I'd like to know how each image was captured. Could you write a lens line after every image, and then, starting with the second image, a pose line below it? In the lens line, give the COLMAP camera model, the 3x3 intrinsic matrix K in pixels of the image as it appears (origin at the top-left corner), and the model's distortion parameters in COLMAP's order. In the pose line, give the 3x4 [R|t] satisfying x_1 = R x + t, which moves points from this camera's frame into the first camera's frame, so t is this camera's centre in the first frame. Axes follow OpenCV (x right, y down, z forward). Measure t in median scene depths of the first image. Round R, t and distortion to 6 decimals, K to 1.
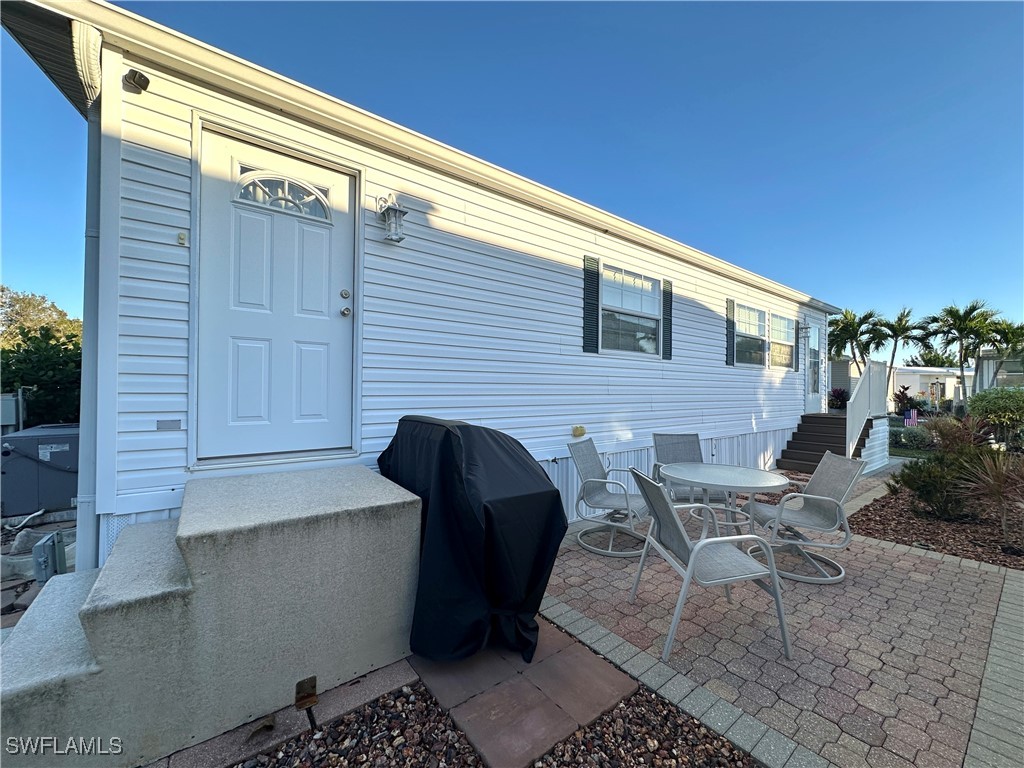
lens RADIAL K [[410.5, 0, 508.8], [0, 410.5, 386.8], [0, 0, 1]] dist [-0.006166, 0.001902]
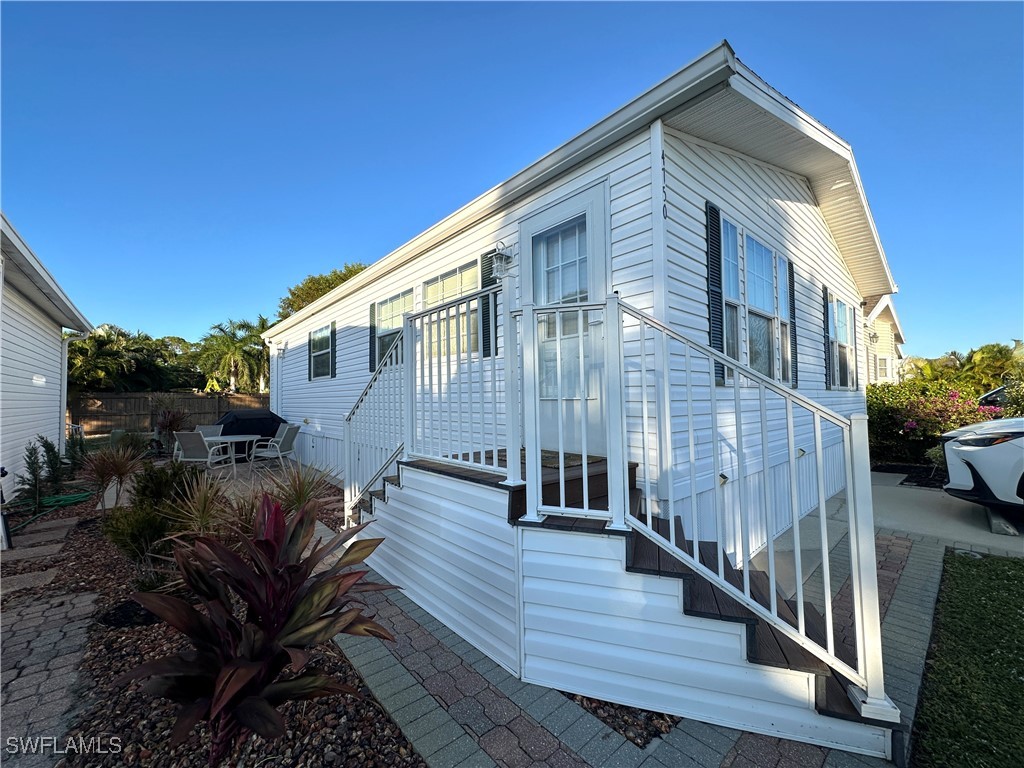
lens RADIAL K [[410.5, 0, 510.5], [0, 410.5, 385.2], [0, 0, 1]] dist [-0.006166, 0.001902]
pose [[0.065954, -0.044820, -0.996816, 2.162058], [0.015448, 0.998917, -0.043893, 0.035363], [0.997703, -0.012504, 0.066574, 1.792566]]
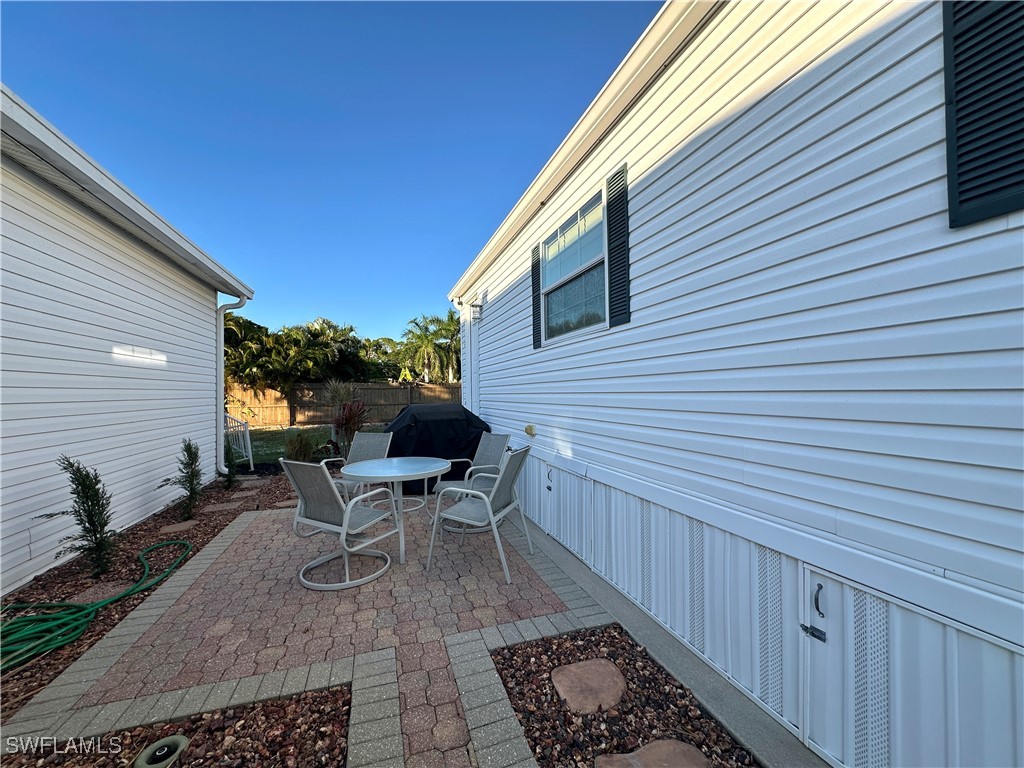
lens RADIAL K [[410.5, 0, 511.8], [0, 410.5, 386.6], [0, 0, 1]] dist [-0.006166, 0.001902]
pose [[-0.325736, -0.019163, -0.945267, 1.084000], [0.011829, 0.999634, -0.024342, 0.025289], [0.945387, -0.019111, -0.325390, 1.231235]]
